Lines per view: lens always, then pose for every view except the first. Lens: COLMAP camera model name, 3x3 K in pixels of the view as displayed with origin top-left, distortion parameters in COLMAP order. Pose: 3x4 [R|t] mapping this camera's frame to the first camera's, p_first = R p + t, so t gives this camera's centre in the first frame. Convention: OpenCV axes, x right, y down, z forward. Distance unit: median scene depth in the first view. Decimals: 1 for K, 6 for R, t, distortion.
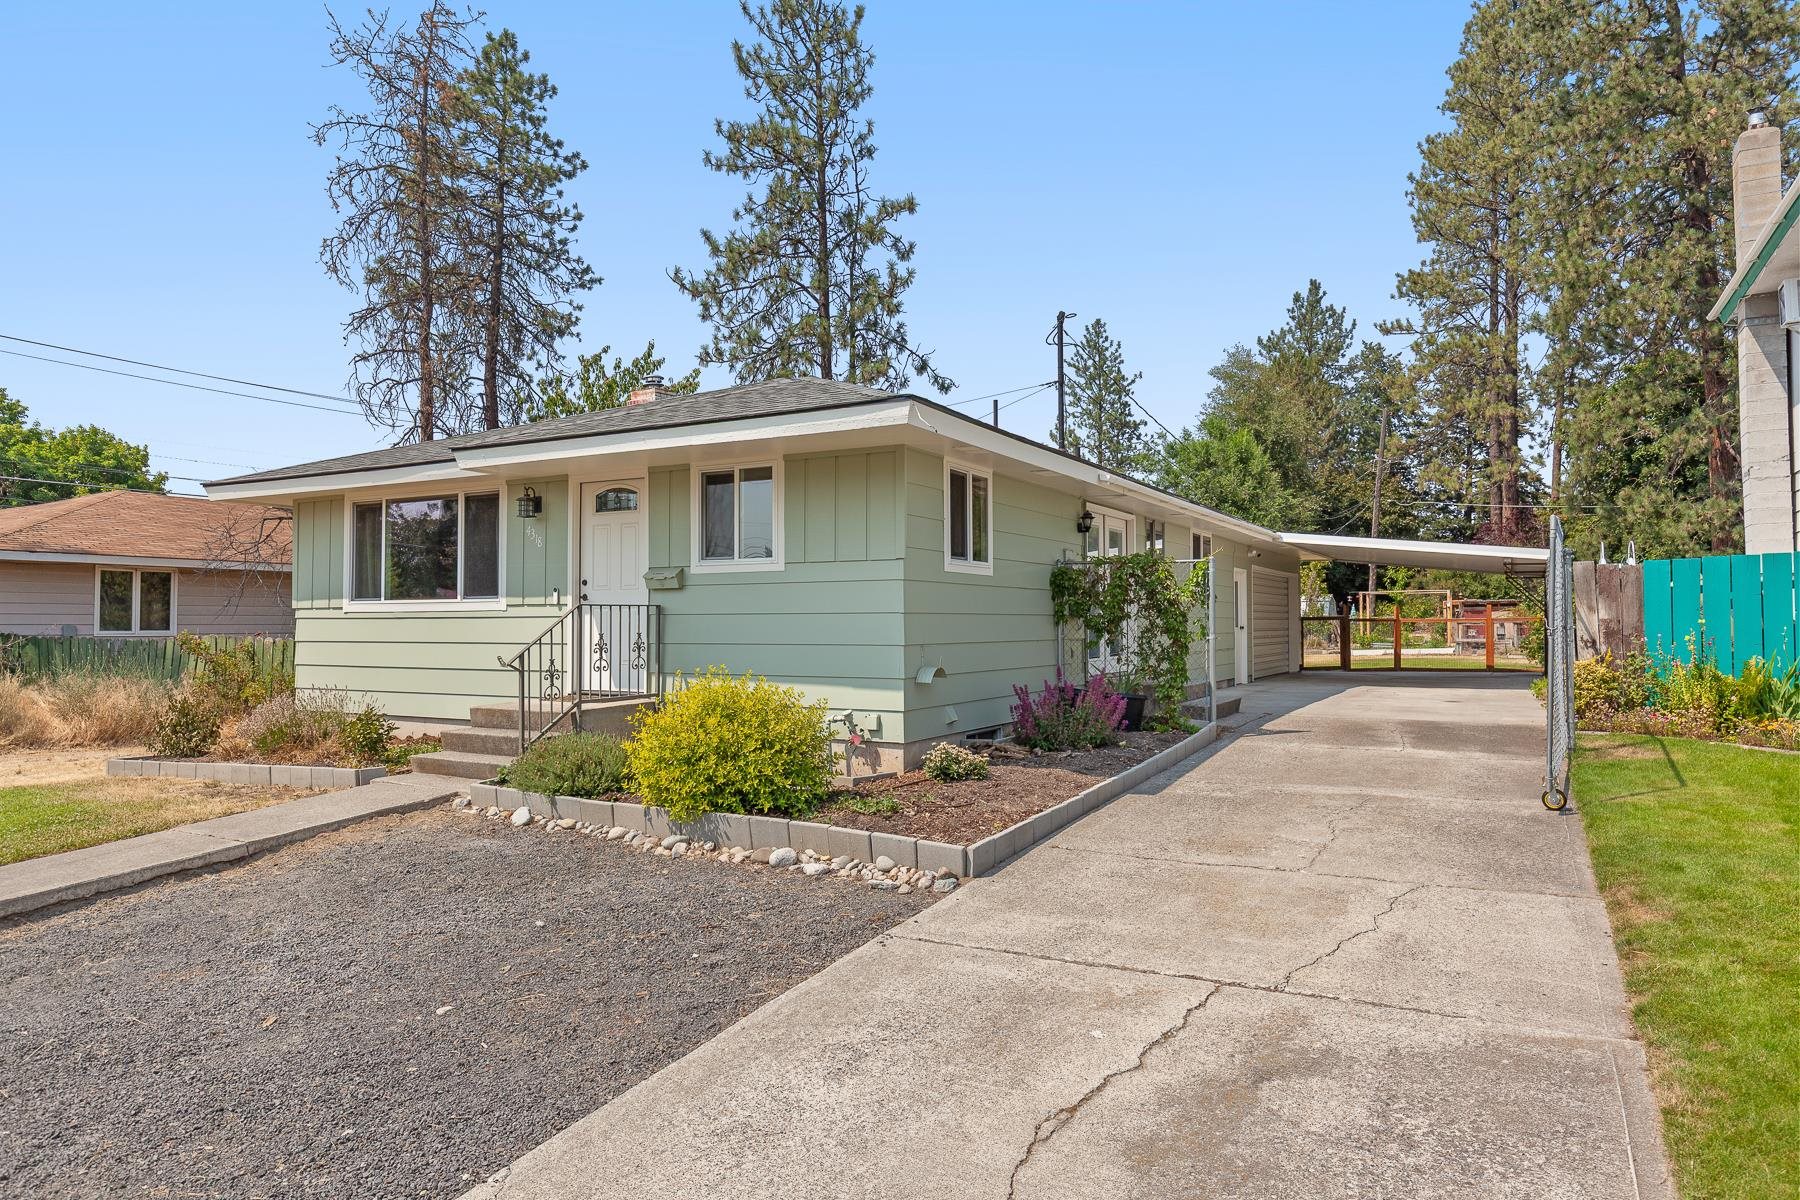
lens RADIAL K [[1134.3, 0, 897.5], [0, 1134.3, 591.2], [0, 0, 1]] dist [0.001770, -0.002408]
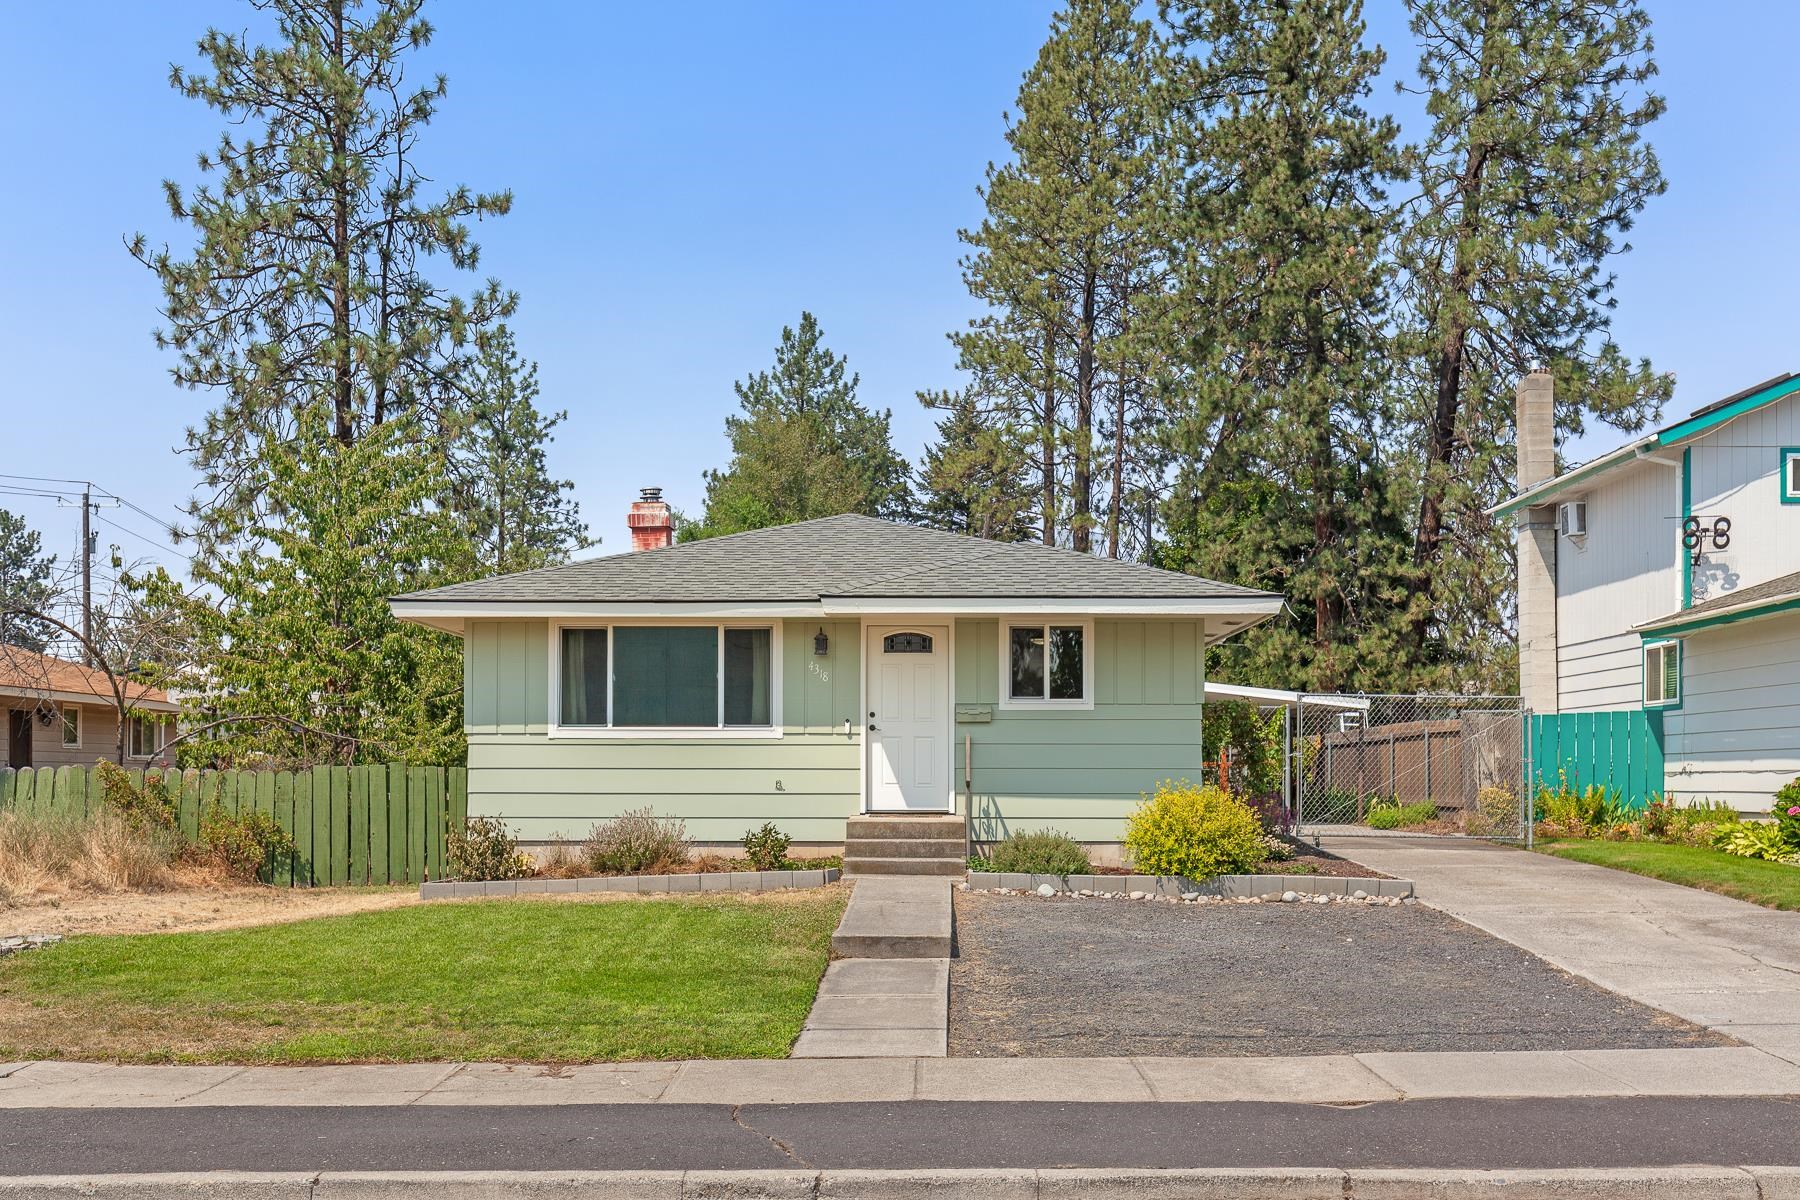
lens RADIAL K [[1807.4, 0, 908.8], [0, 1807.4, 731.8], [0, 0, 1]] dist [0.002149, 0.000000]
pose [[0.877982, 0.017065, 0.478389, -0.289781], [-0.018004, 0.999834, -0.002623, 0.003506], [-0.478355, -0.006310, 0.878144, -0.155153]]
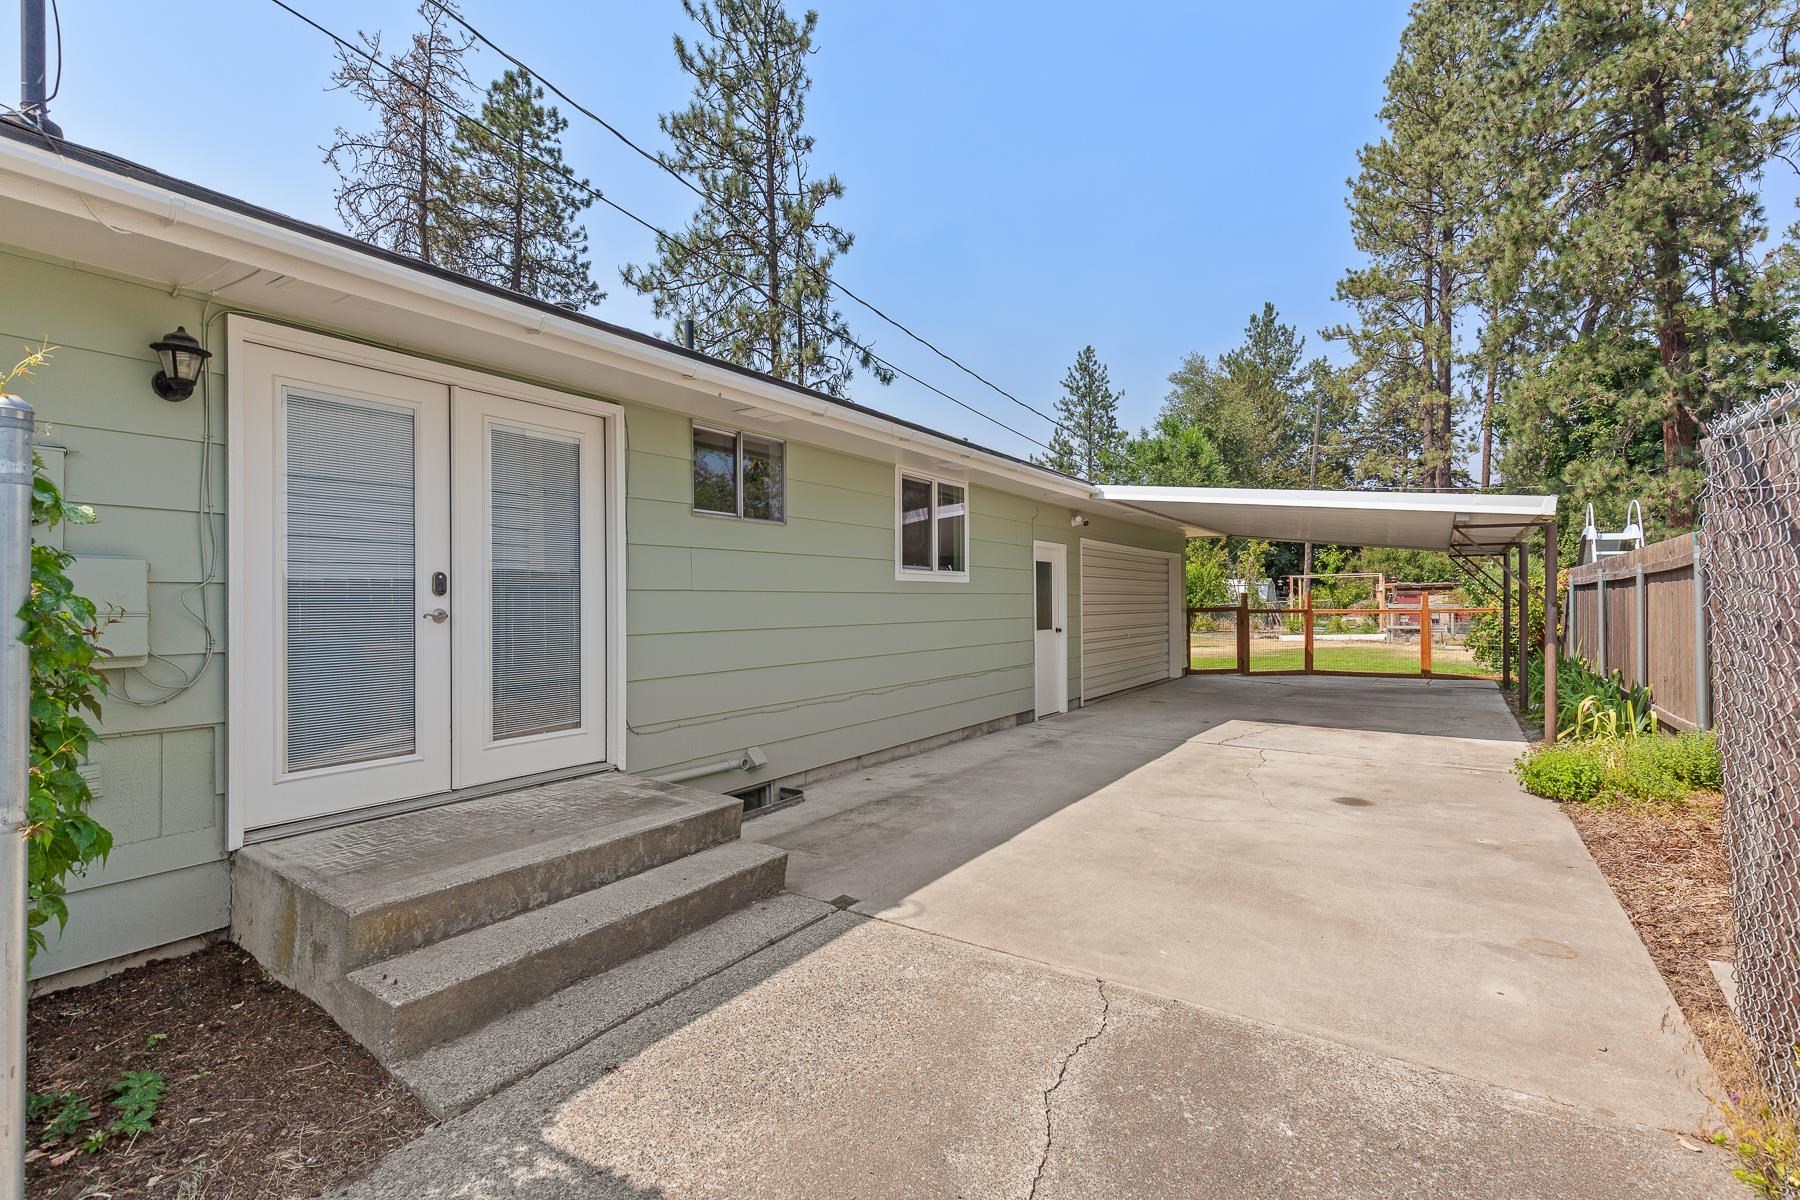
lens RADIAL K [[846.4, 0, 965.6], [0, 846.4, 591.3], [0, 0, 1]] dist [0.010087, -0.002193]
pose [[0.999893, -0.006474, -0.013082, 0.140222], [0.006682, 0.999852, 0.015869, 0.000584], [0.012978, -0.015955, 0.999788, 0.270741]]
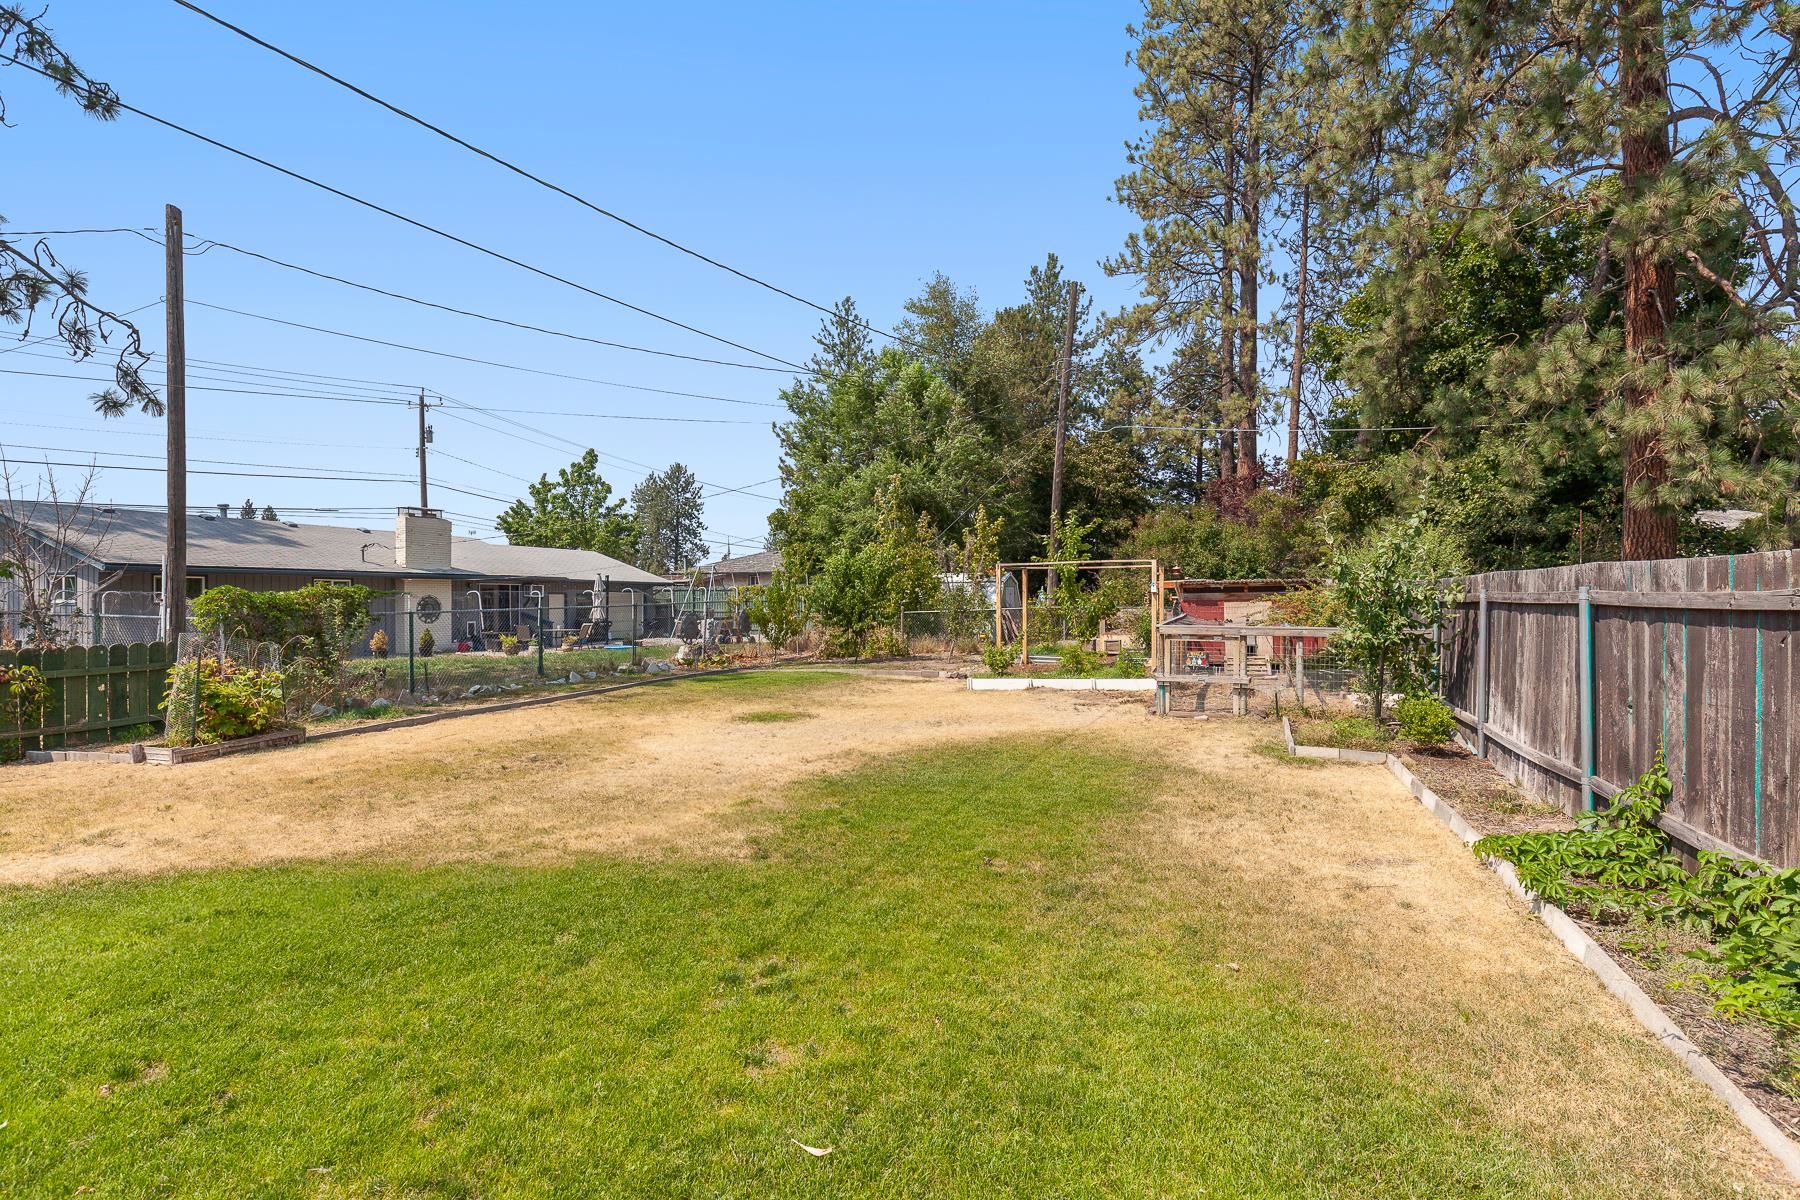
lens RADIAL K [[841.2, 0, 907.3], [0, 841.2, 587.1], [0, 0, 1]] dist [0.002554, 0.000688]
pose [[0.991344, 0.002969, 0.131253, 0.316278], [-0.004960, 0.999878, 0.014843, 0.005967], [-0.131193, -0.015365, 0.991238, 0.620459]]
